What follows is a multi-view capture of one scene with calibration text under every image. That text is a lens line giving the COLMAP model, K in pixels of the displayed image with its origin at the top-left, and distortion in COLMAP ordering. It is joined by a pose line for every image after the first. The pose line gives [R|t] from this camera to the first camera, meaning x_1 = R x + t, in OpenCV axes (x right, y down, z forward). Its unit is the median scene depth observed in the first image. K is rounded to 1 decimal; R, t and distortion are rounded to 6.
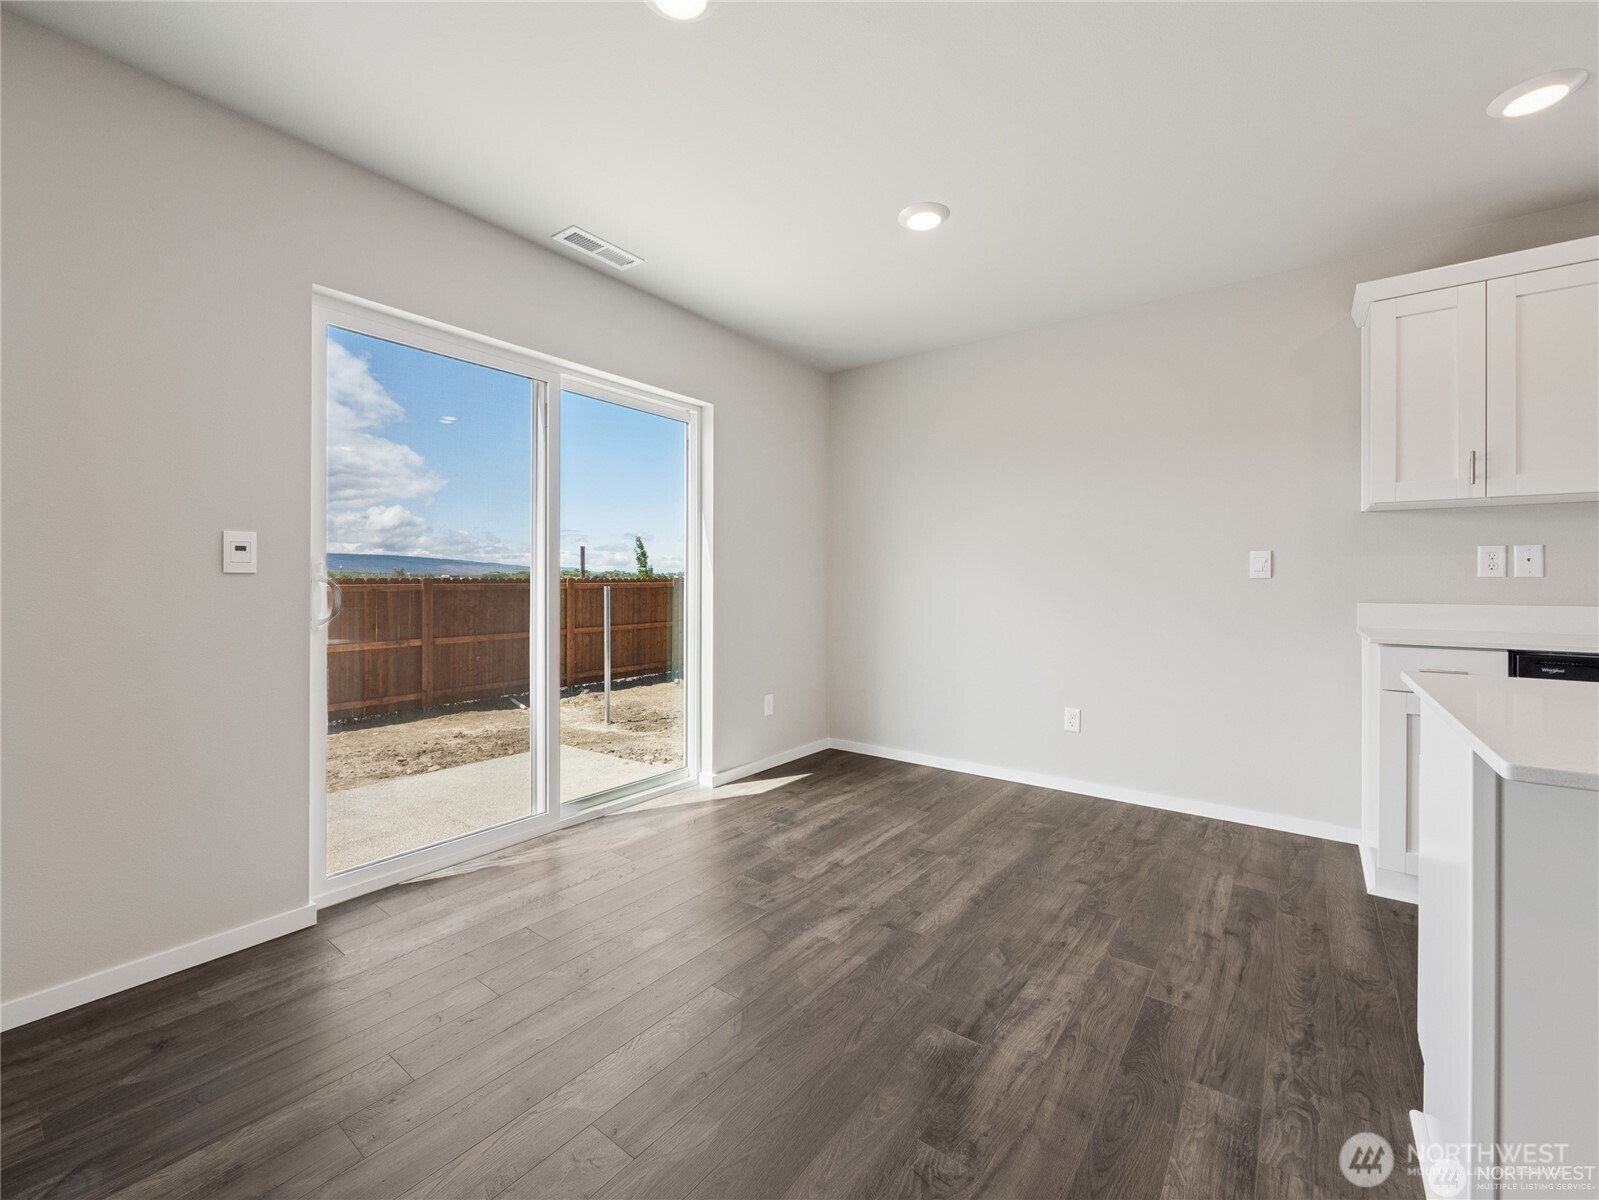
lens RADIAL K [[675.2, 0, 796.2], [0, 675.2, 582.5], [0, 0, 1]] dist [0.001242, 0.000525]
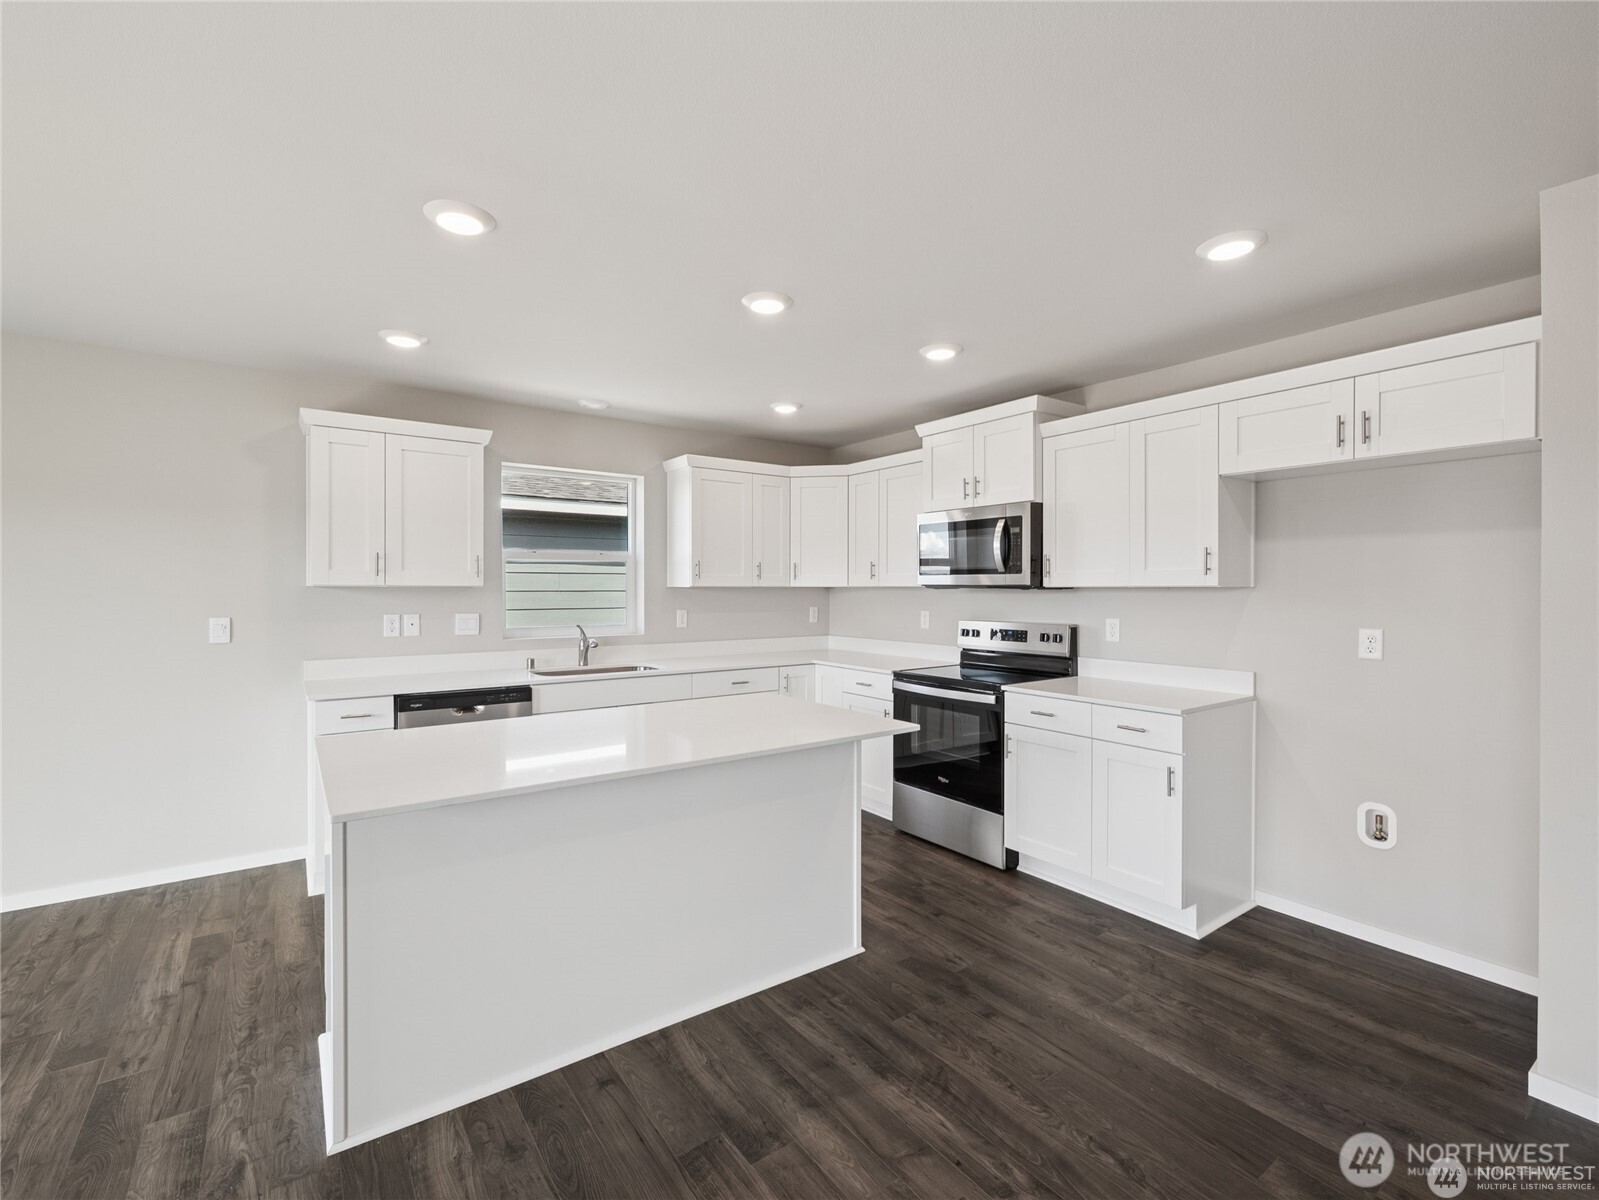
lens RADIAL K [[714.6, 0, 799.2], [0, 714.6, 591.4], [0, 0, 1]] dist [-0.001582, -0.001224]
pose [[0.296109, -0.006650, 0.955131, -0.144661], [0.000536, 0.999977, 0.006796, -0.111365], [-0.955154, -0.001501, 0.296106, -0.253397]]
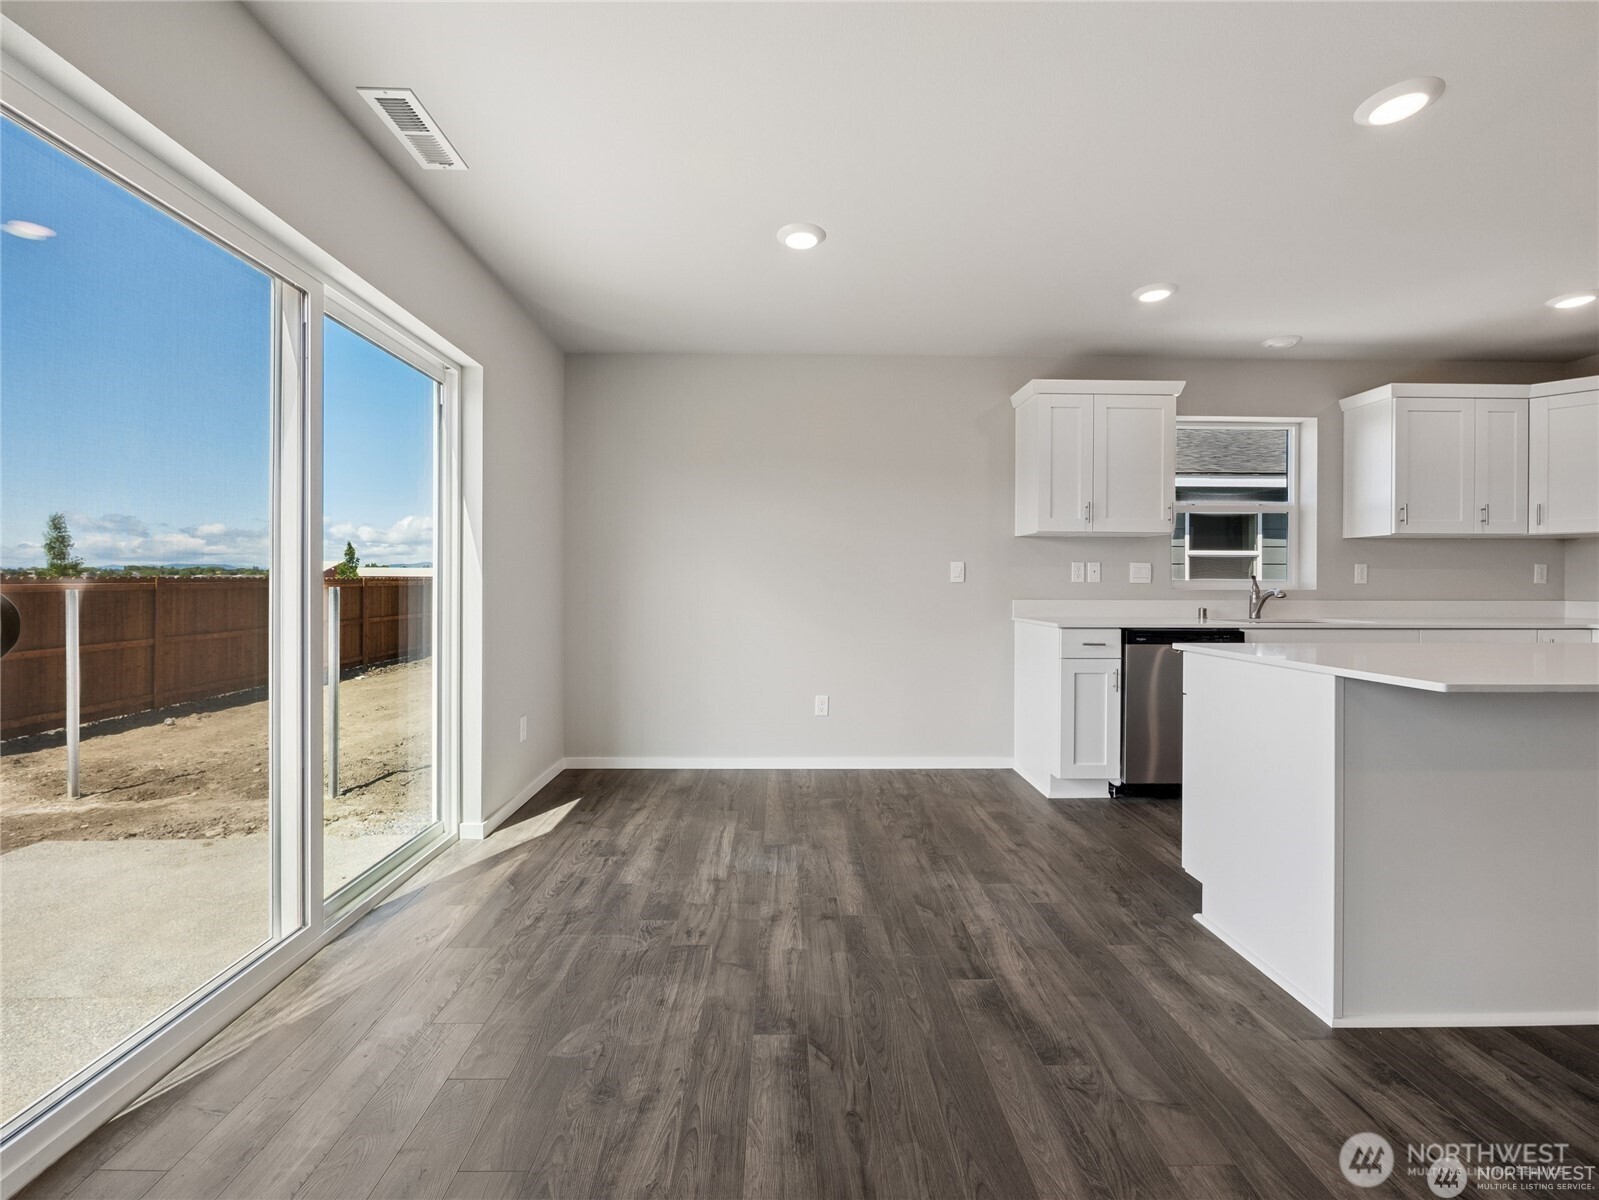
lens RADIAL K [[671.2, 0, 794.8], [0, 671.2, 586.8], [0, 0, 1]] dist [-0.003499, 0.000126]
pose [[0.782873, -0.002914, 0.622175, -0.448476], [-0.001642, 0.999976, 0.006749, -0.007216], [-0.622180, -0.006305, 0.782849, 0.185904]]
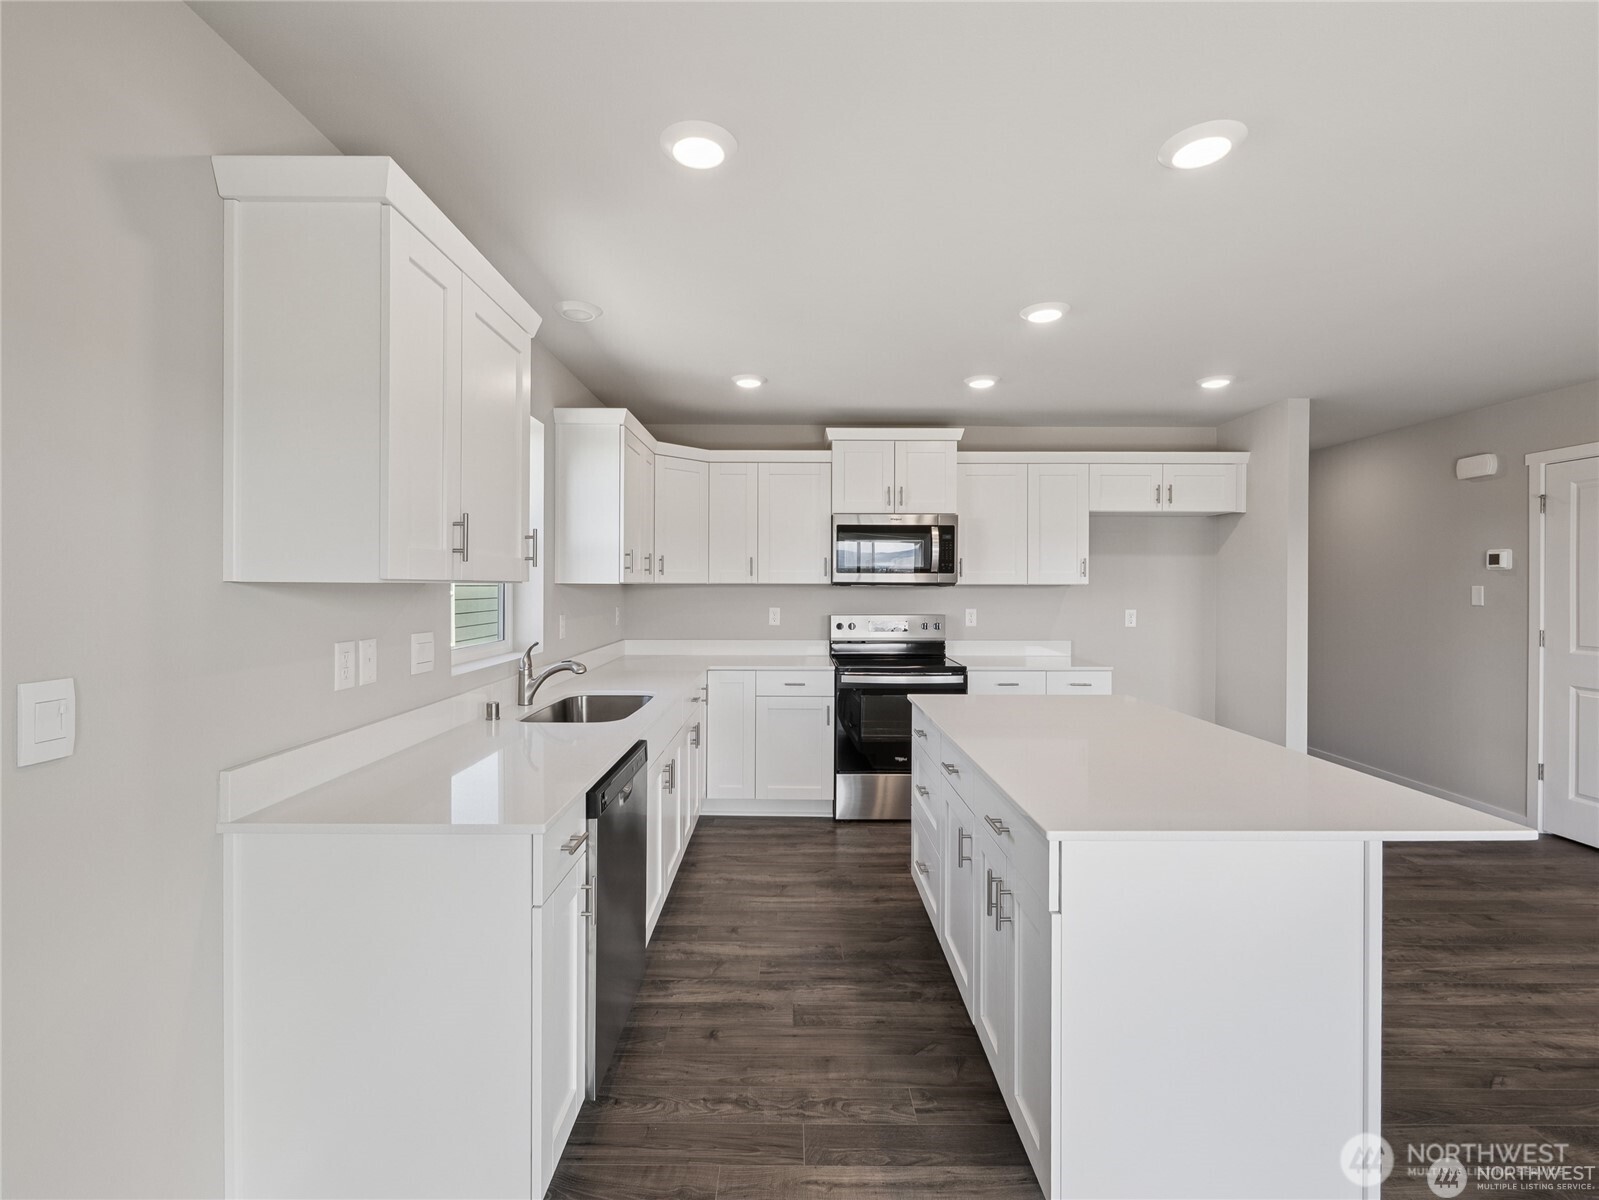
lens RADIAL K [[739.9, 0, 797.5], [0, 739.9, 574.0], [0, 0, 1]] dist [0.000566, -0.000360]
pose [[-0.606699, 0.005755, 0.794911, 0.148668], [-0.002960, 0.999951, -0.009499, -0.117140], [-0.794926, -0.008116, -0.606652, 1.072756]]
